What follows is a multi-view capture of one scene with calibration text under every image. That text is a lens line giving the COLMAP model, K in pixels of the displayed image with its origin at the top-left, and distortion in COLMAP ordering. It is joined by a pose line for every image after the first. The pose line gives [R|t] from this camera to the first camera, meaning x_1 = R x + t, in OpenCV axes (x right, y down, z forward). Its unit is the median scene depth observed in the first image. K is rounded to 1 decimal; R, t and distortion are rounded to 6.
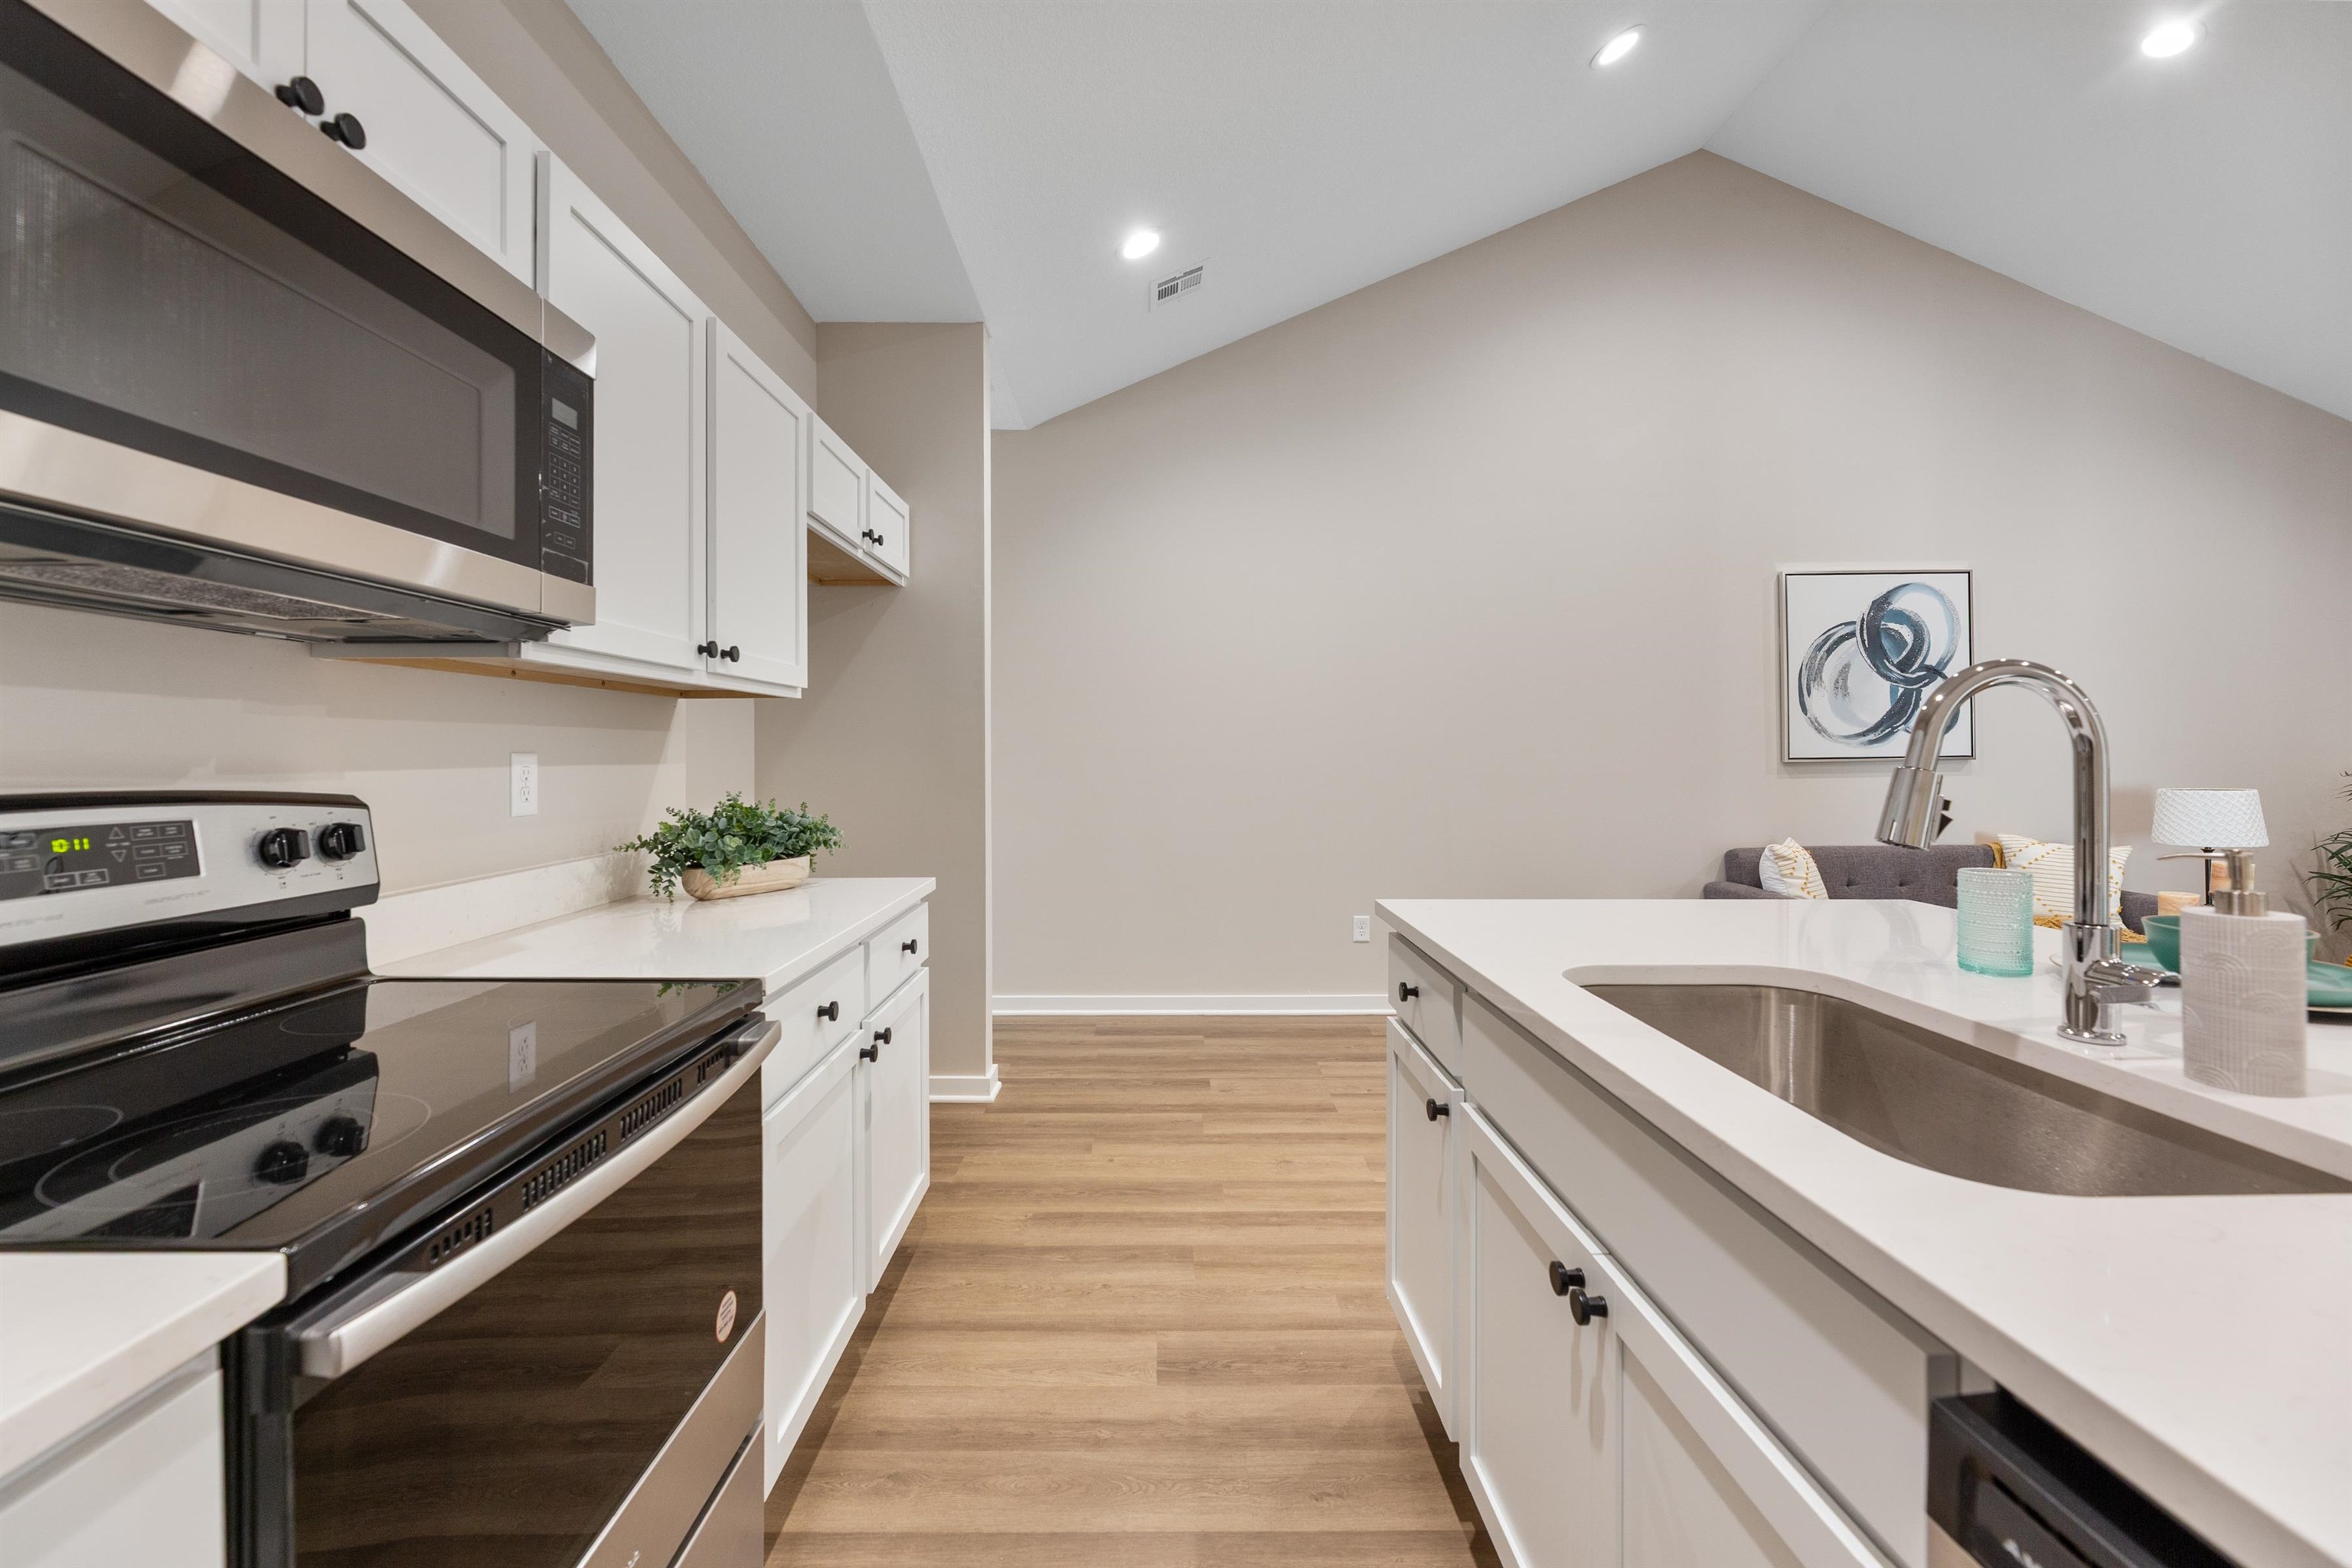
lens RADIAL K [[967.4, 0, 1166.0], [0, 967.4, 753.1], [0, 0, 1]] dist [-0.002304, 0.000763]
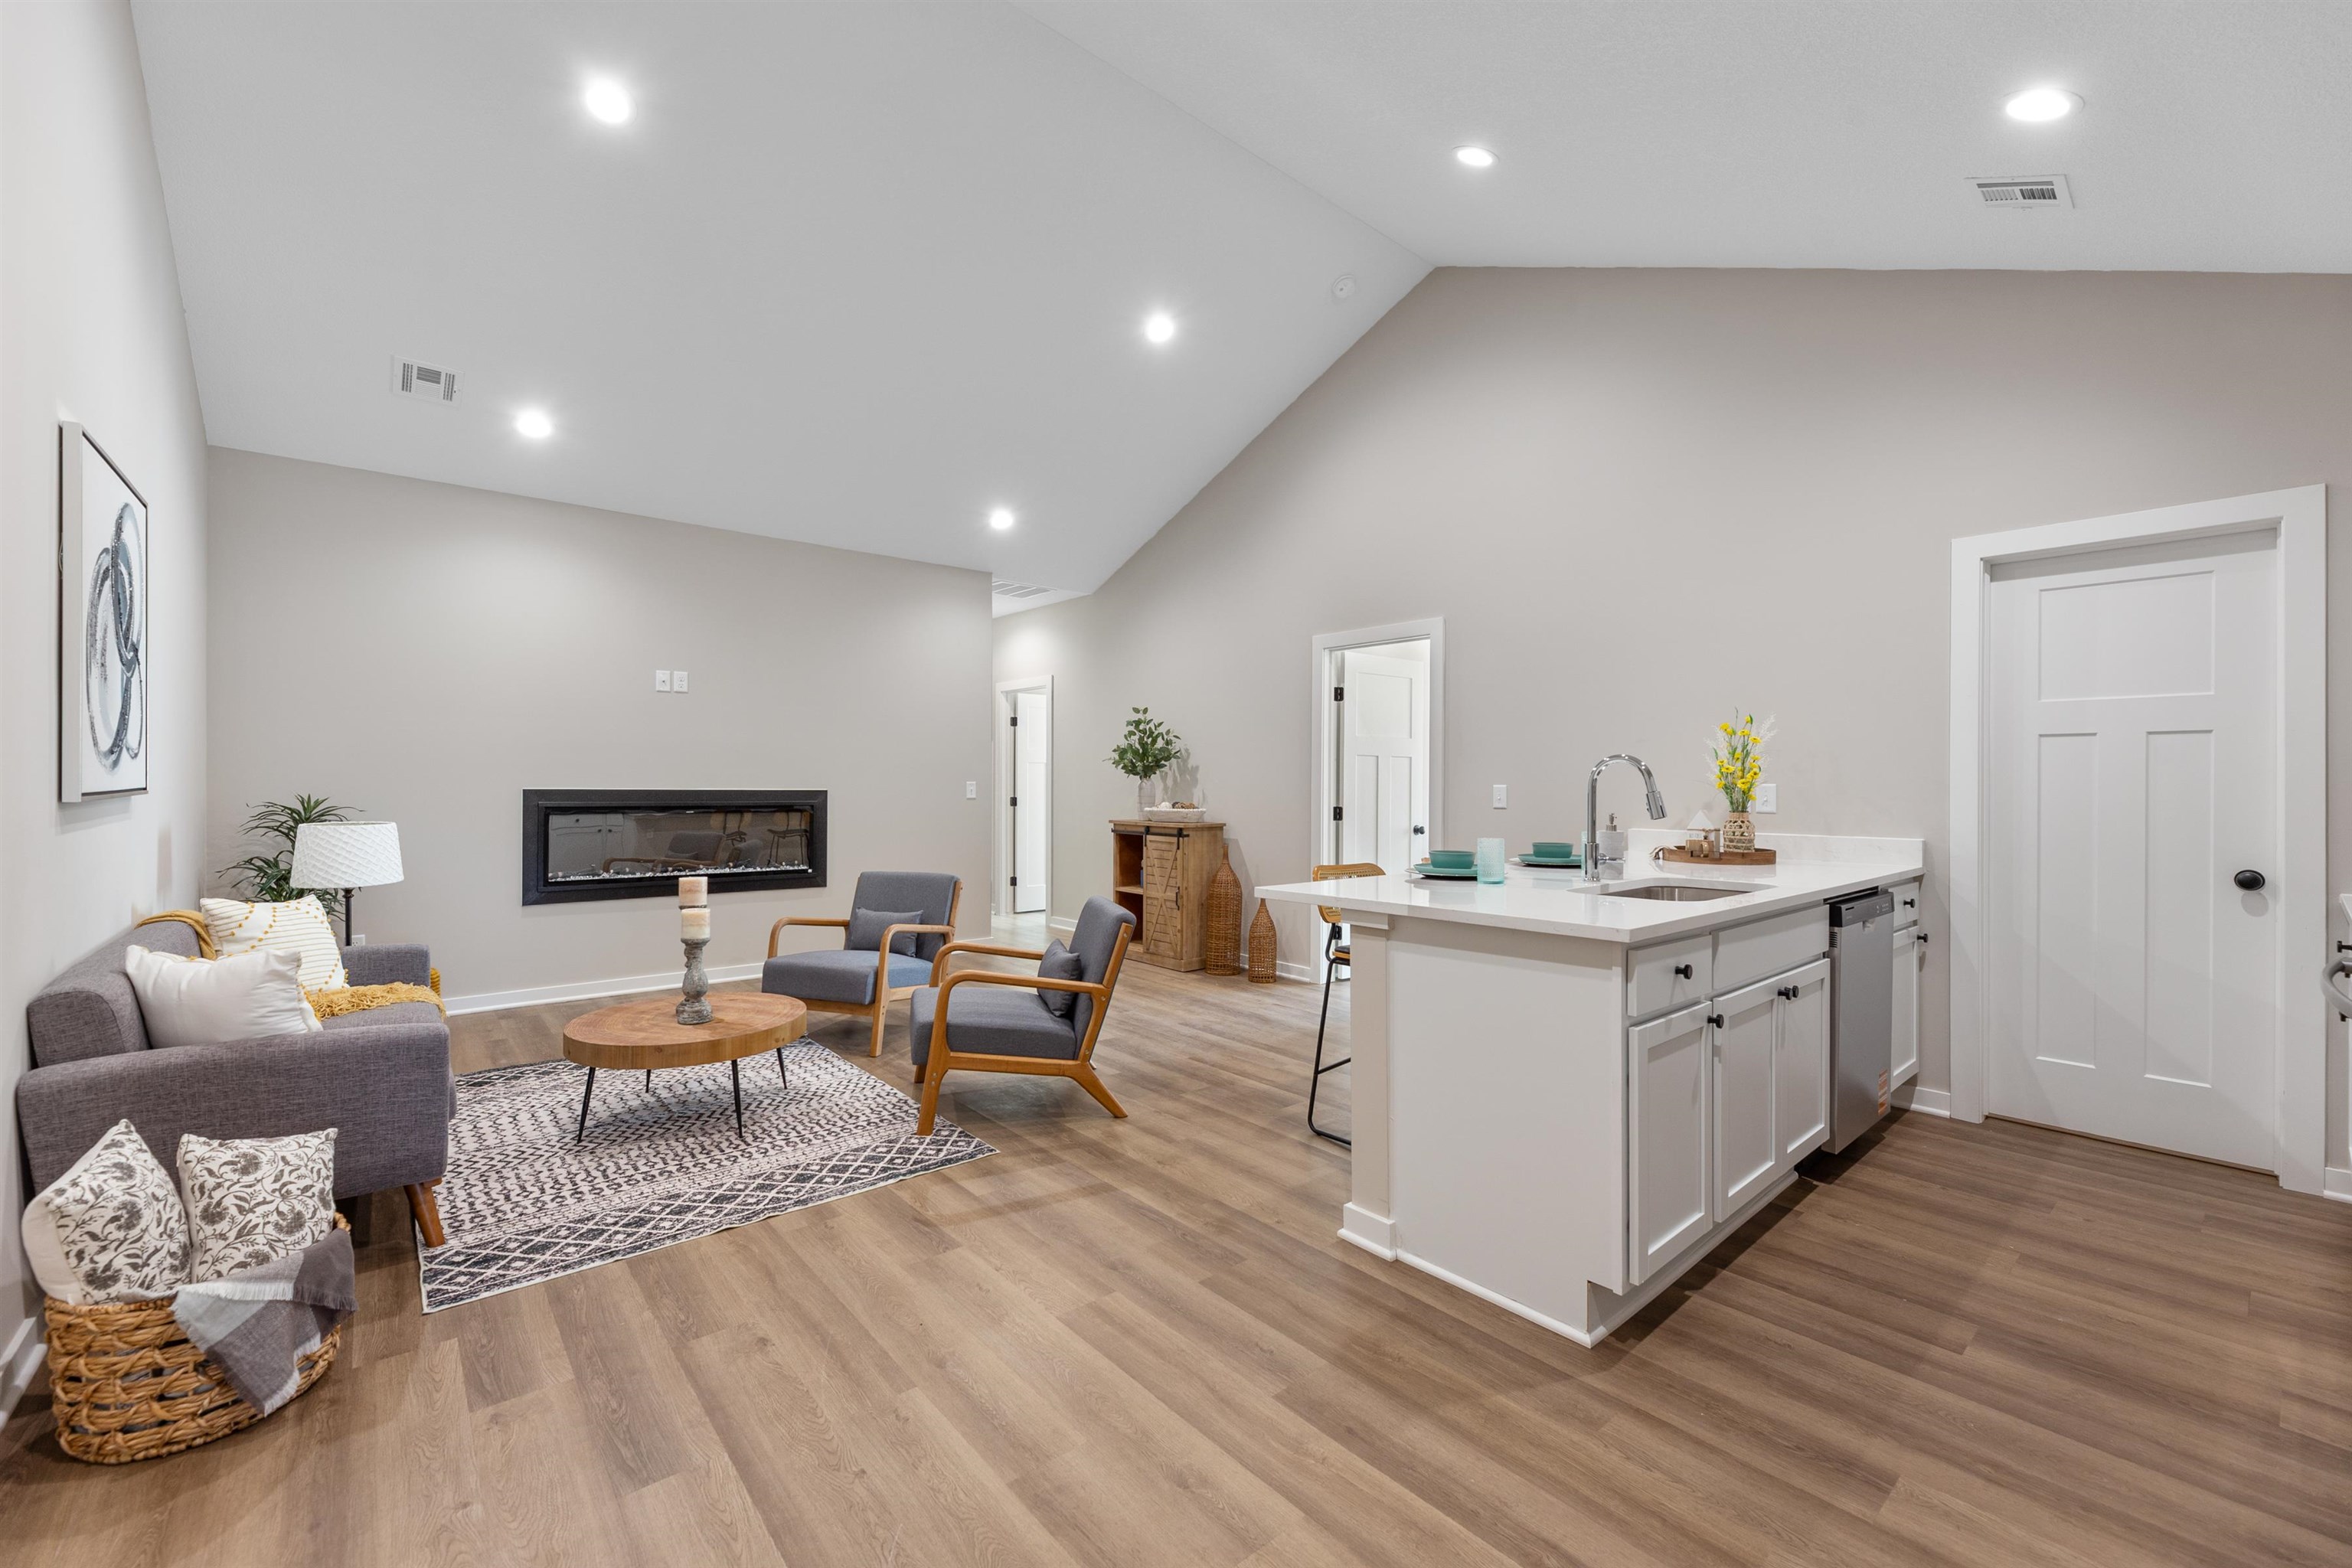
lens RADIAL K [[967.4, 0, 1167.0], [0, 967.4, 779.0], [0, 0, 1]] dist [-0.002304, 0.000763]
pose [[-0.644027, 0.001556, 0.765001, -0.273051], [-0.002934, 0.999986, -0.004504, 0.000204], [-0.764997, -0.005145, -0.644013, 2.204190]]
